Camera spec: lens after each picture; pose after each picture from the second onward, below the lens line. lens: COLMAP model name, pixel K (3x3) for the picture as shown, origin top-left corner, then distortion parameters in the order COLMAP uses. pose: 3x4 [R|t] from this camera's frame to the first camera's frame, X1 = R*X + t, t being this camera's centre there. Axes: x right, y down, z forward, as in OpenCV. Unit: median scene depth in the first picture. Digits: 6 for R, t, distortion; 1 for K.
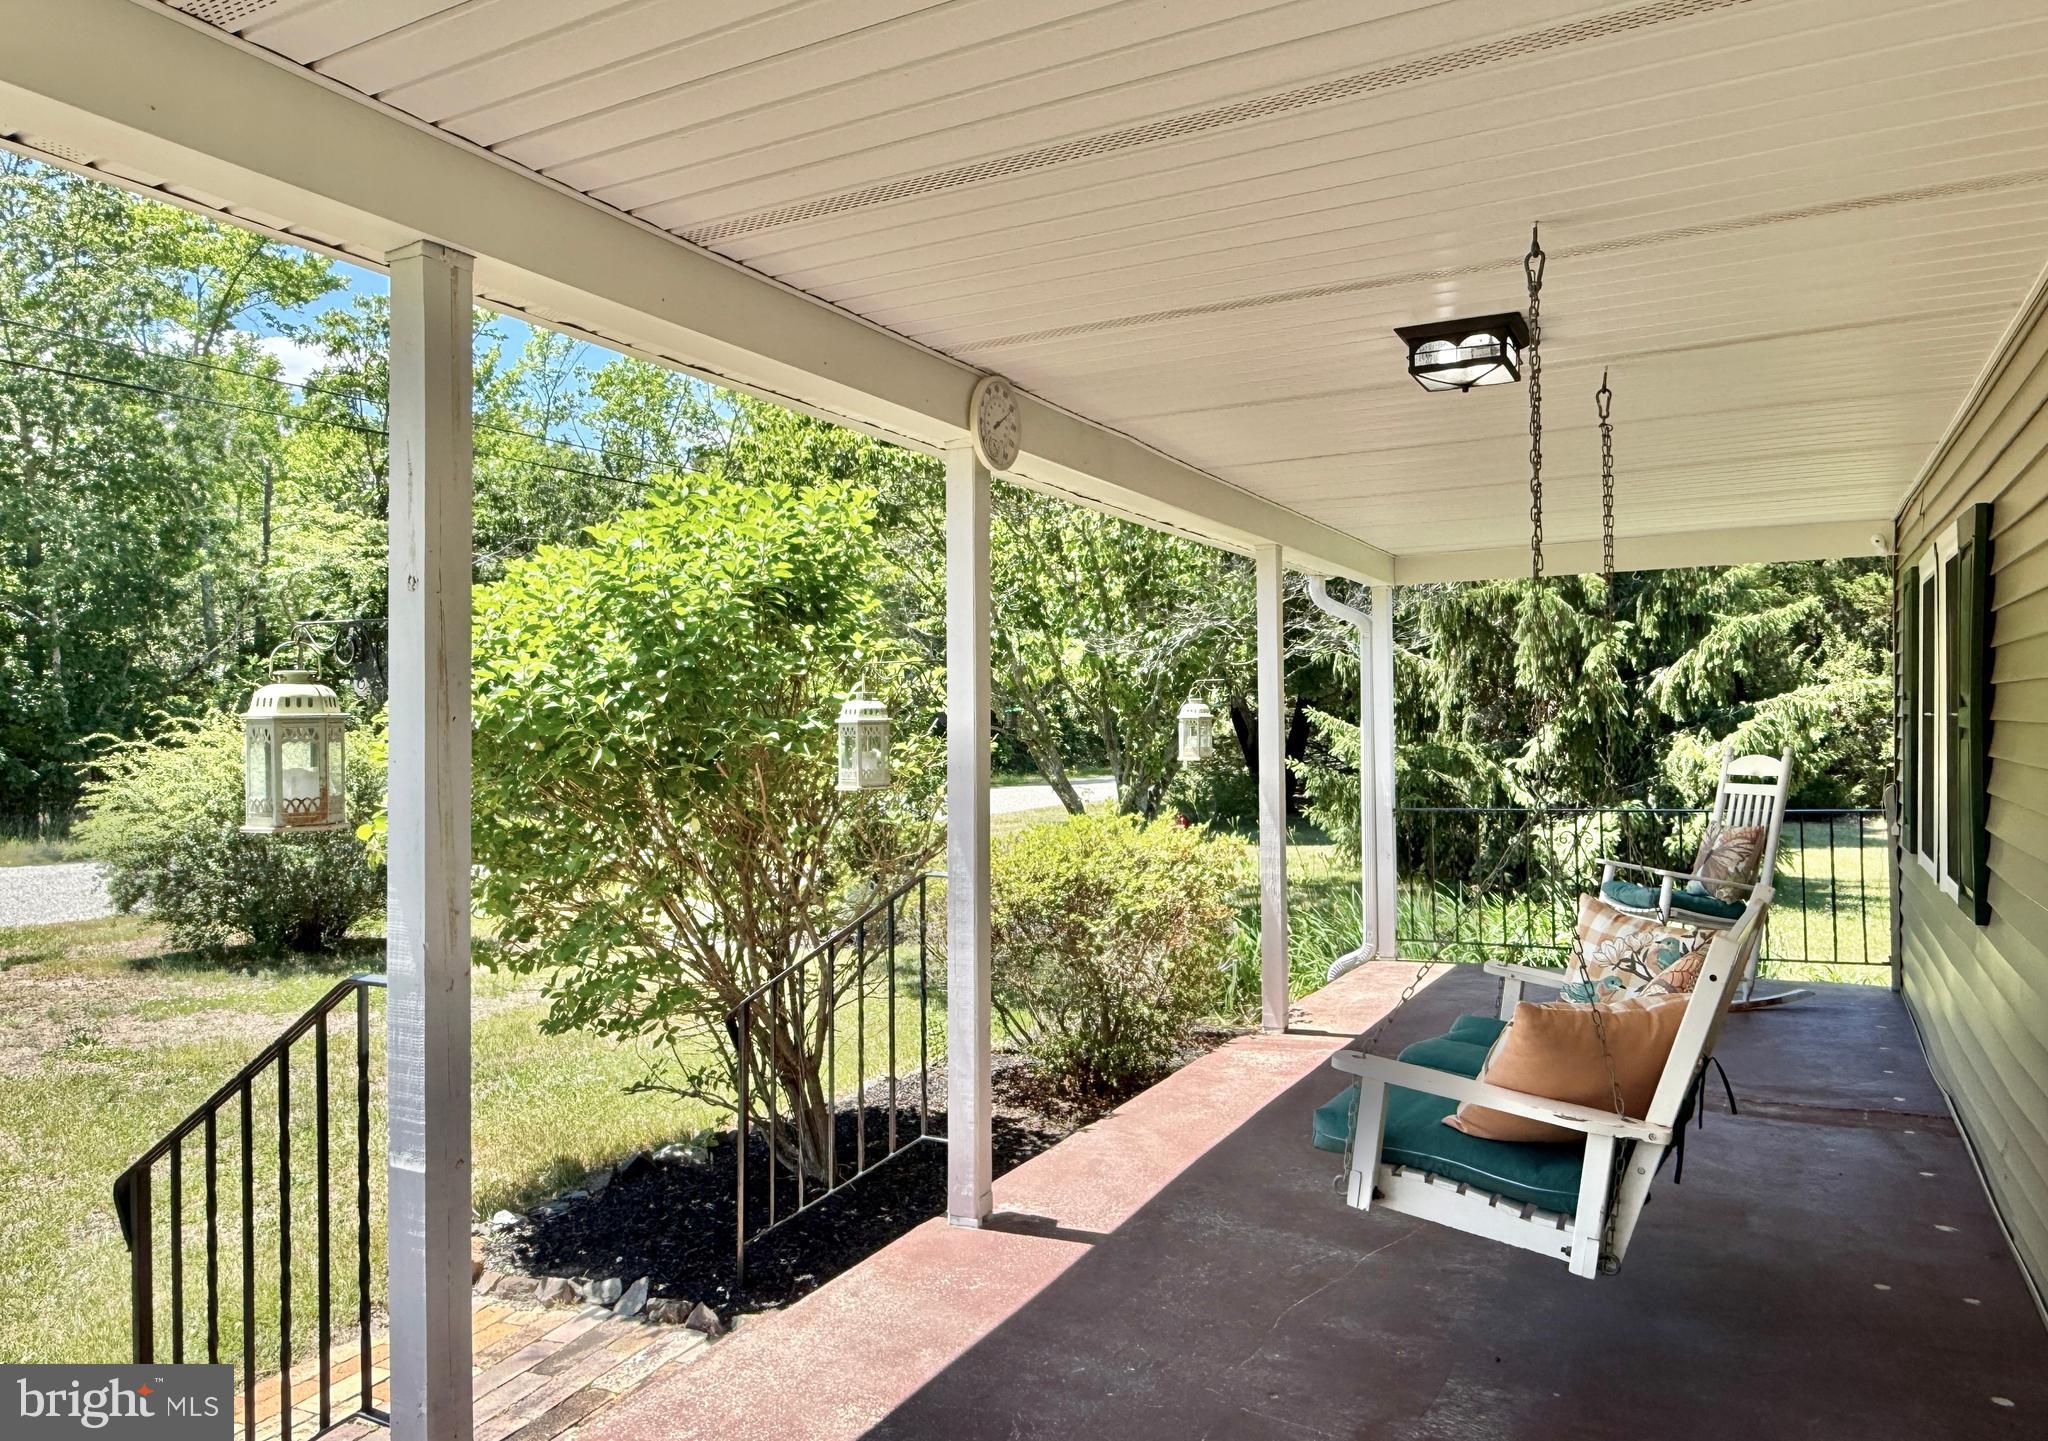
lens RADIAL K [[1340.5, 0, 1025.0], [0, 1340.5, 720.4], [0, 0, 1]] dist [0.003495, 0.000380]
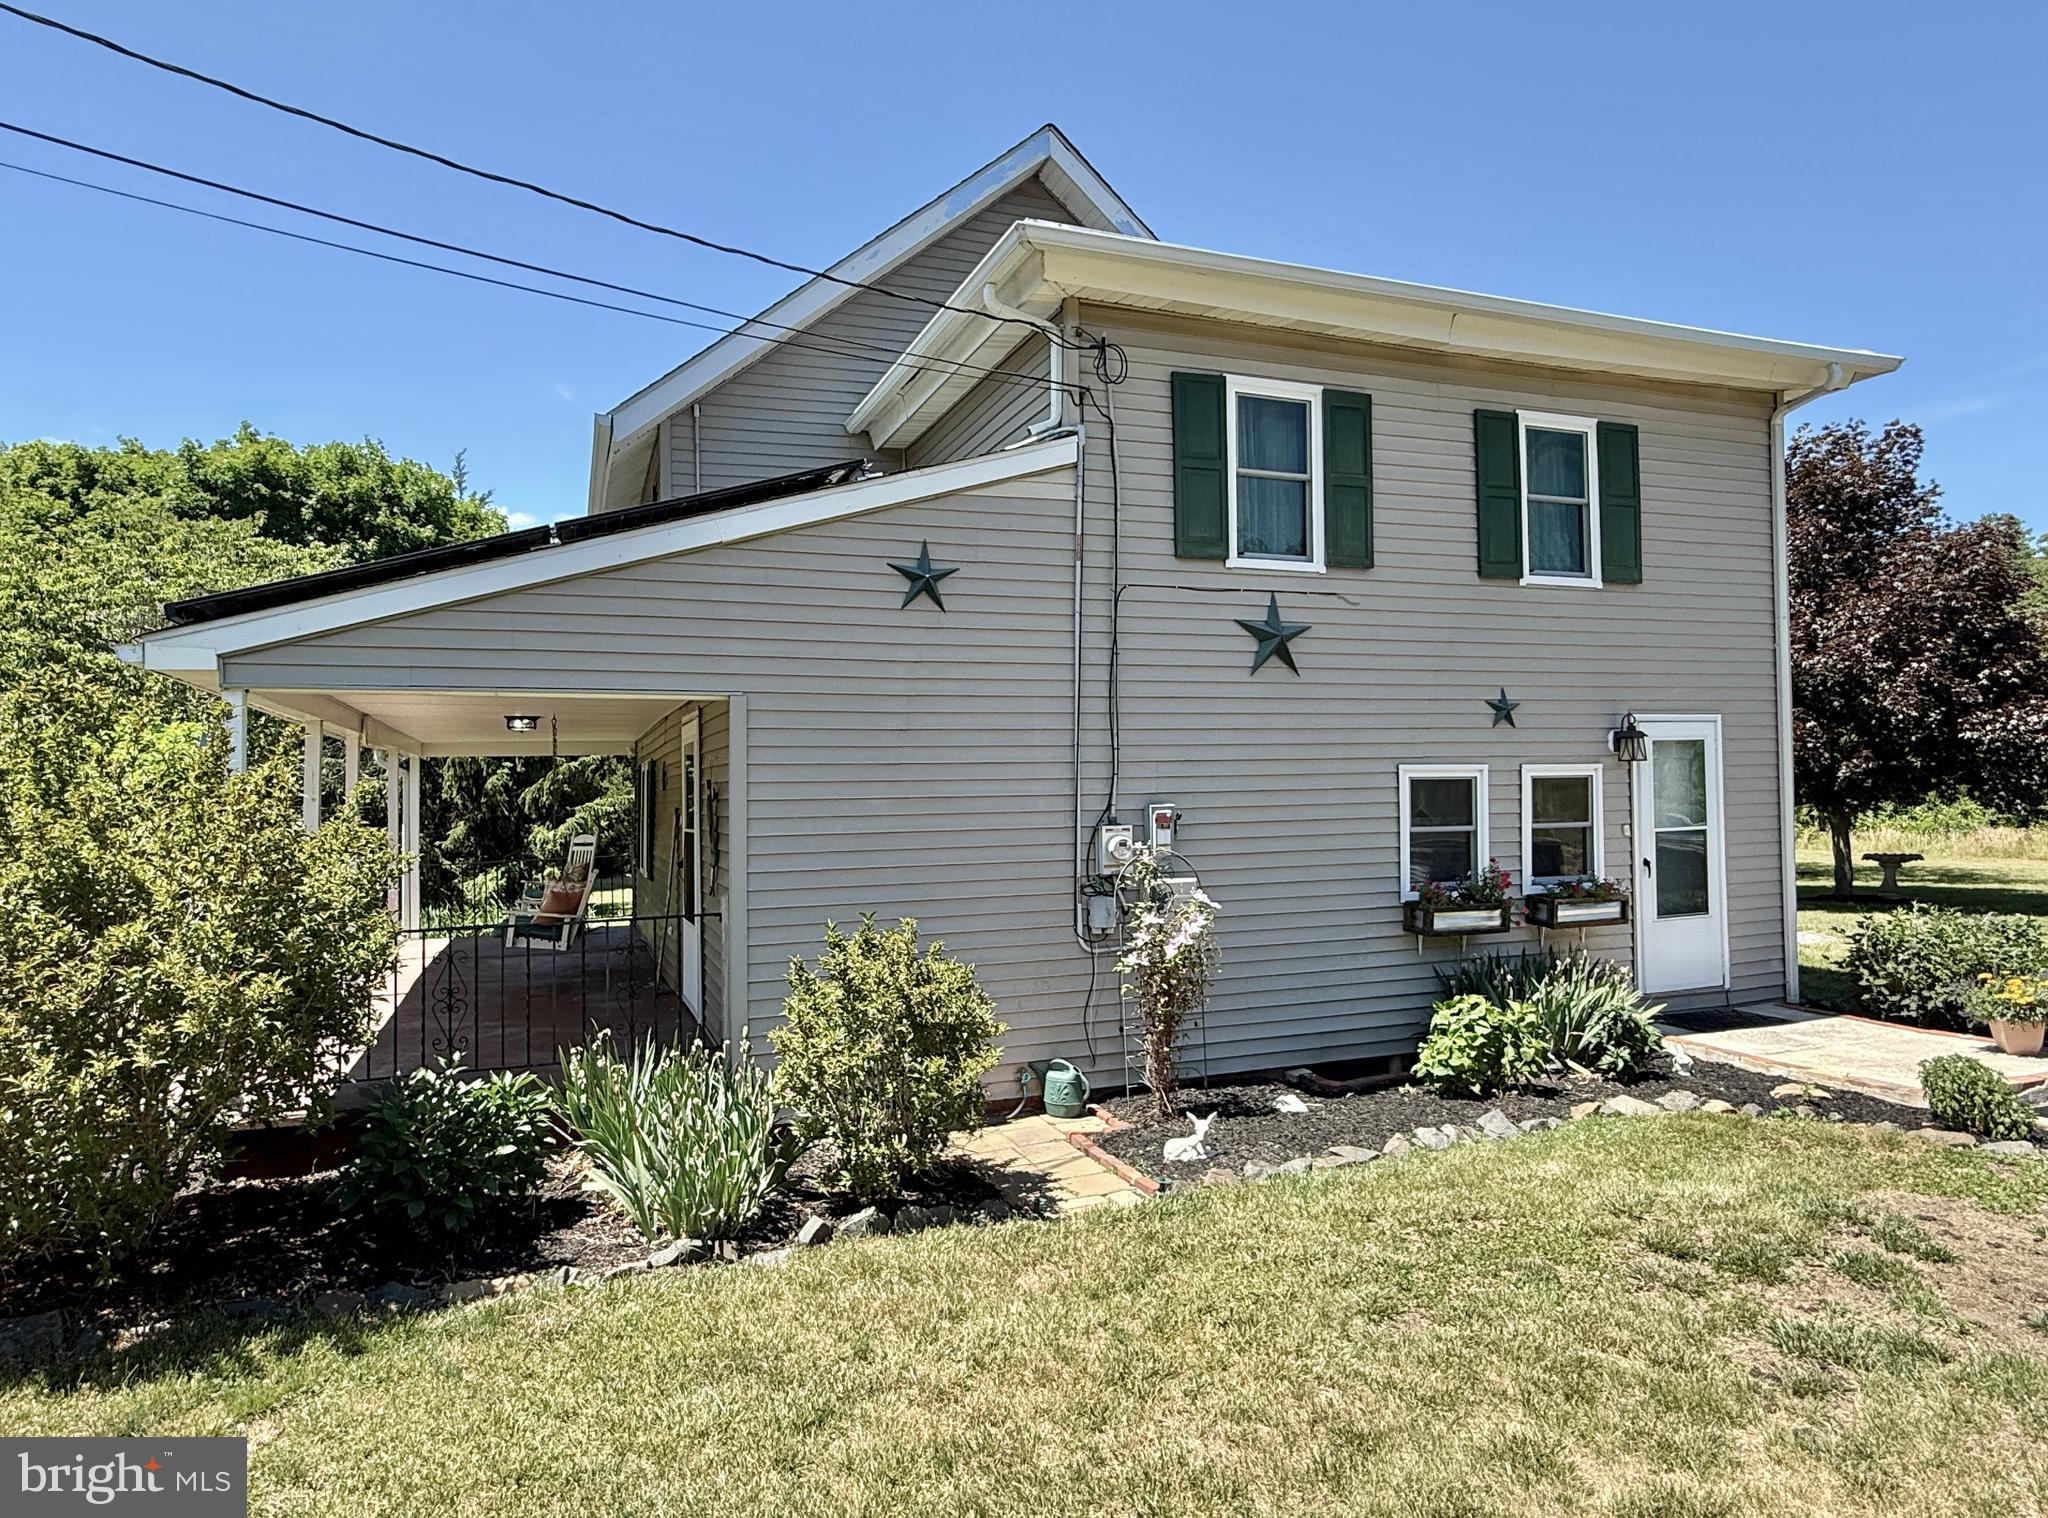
lens RADIAL K [[1201.5, 0, 978.4], [0, 1201.5, 753.0], [0, 0, 1]] dist [0.005618, 0.002648]
pose [[0.667895, 0.024940, 0.743837, -0.319175], [0.010336, 0.999031, -0.042778, -0.011339], [-0.744184, 0.036259, 0.666990, -0.524664]]
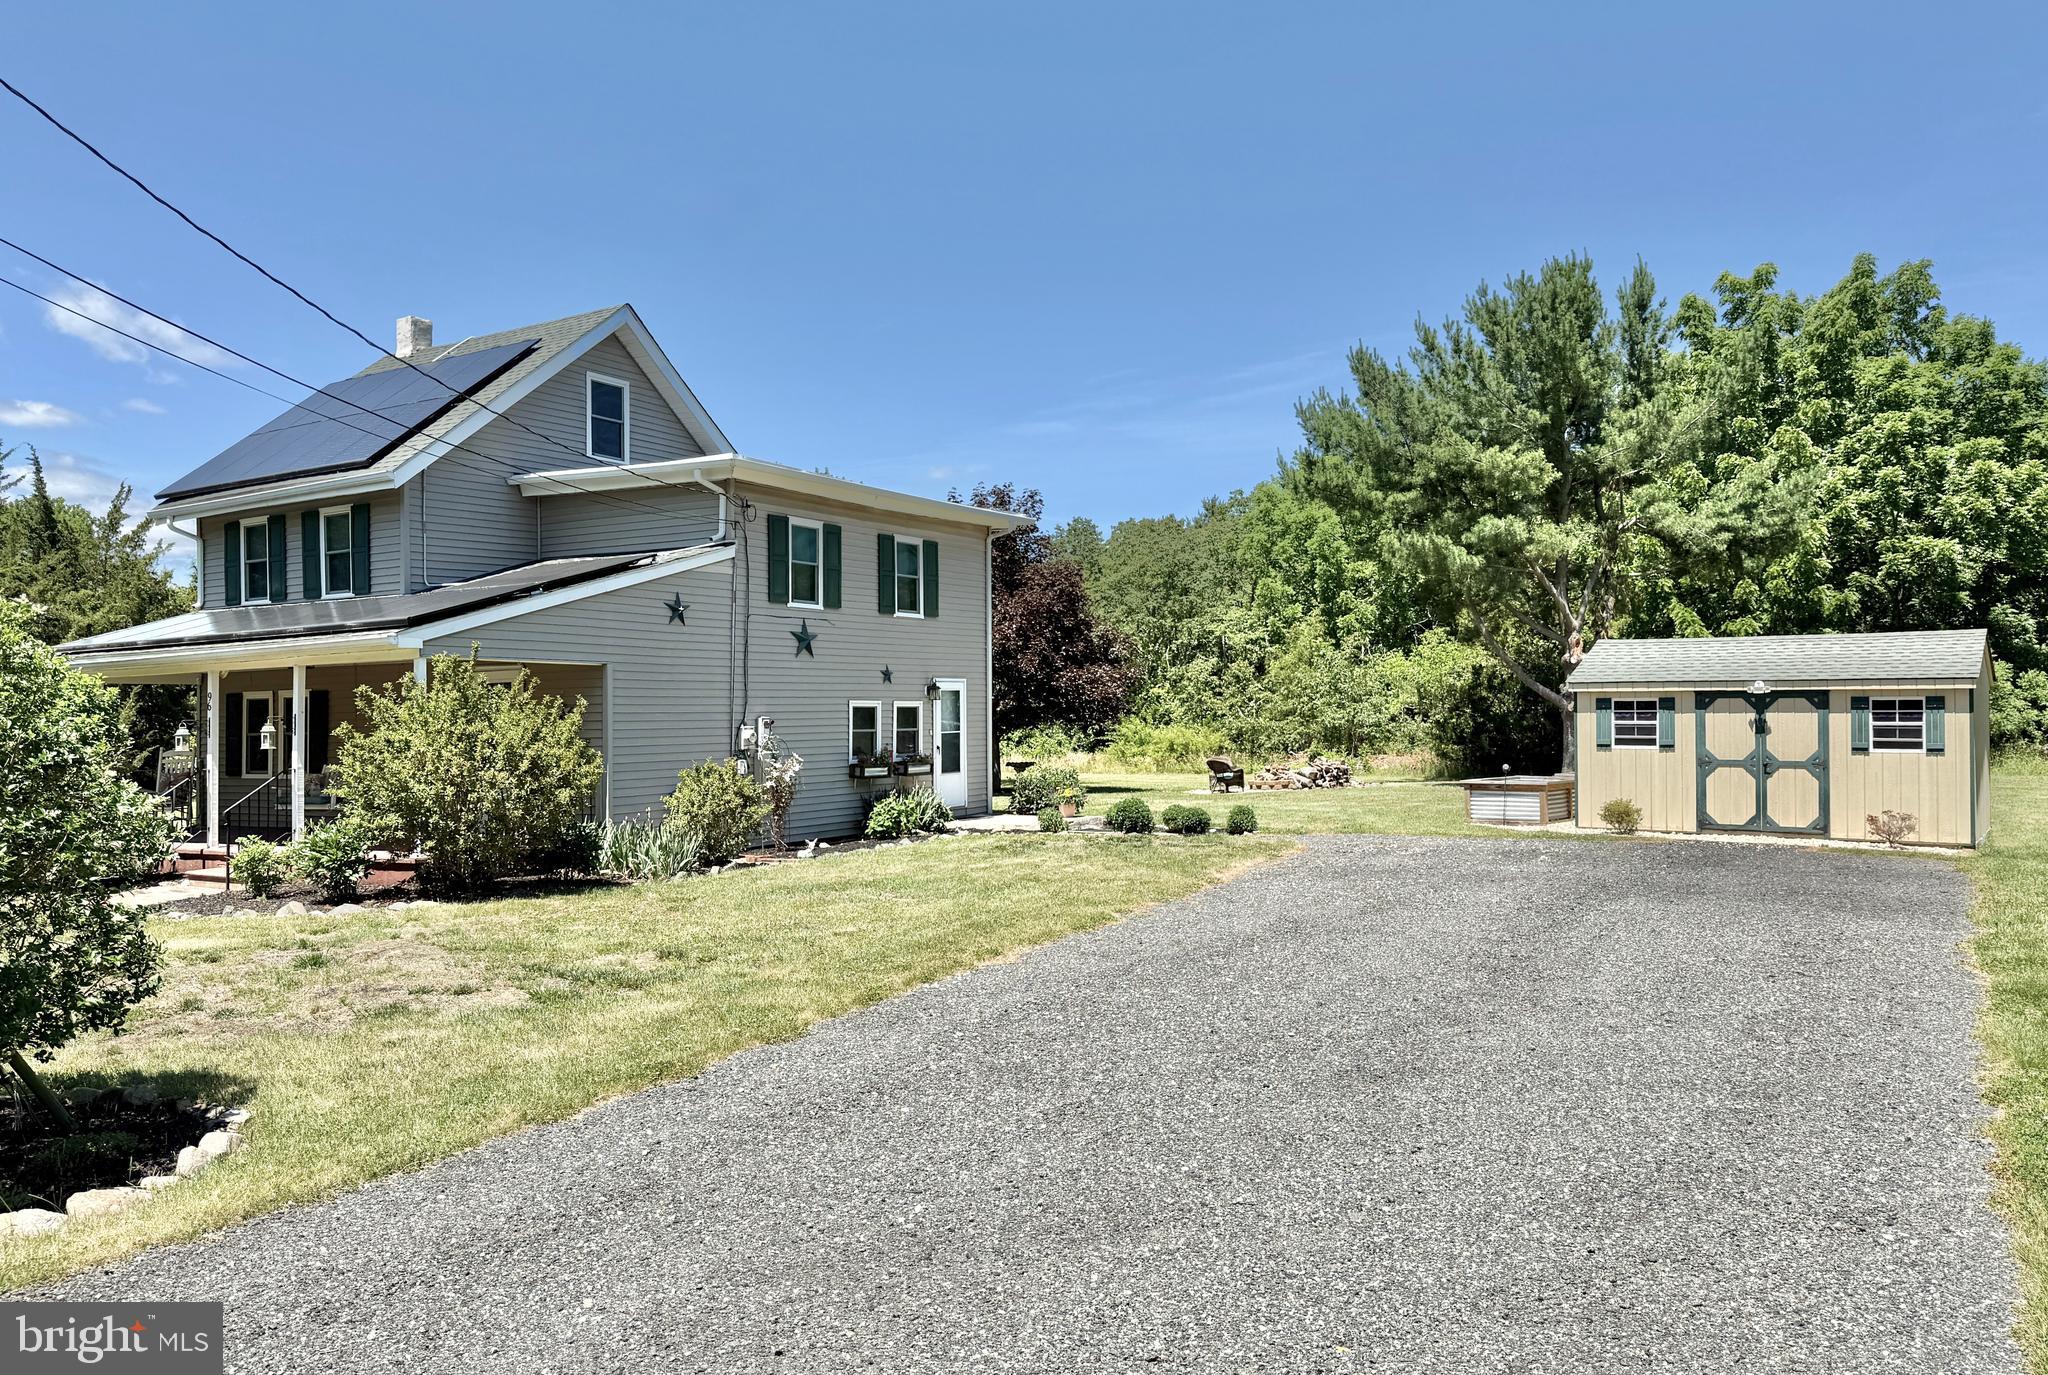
lens RADIAL K [[1405.9, 0, 1032.5], [0, 1405.9, 689.8], [0, 0, 1]] dist [0.043390, -0.003561]
pose [[0.067947, 0.030783, 0.997214, -1.241963], [0.014156, 0.999394, -0.031814, 0.011172], [-0.997588, 0.016278, 0.067470, -0.578890]]
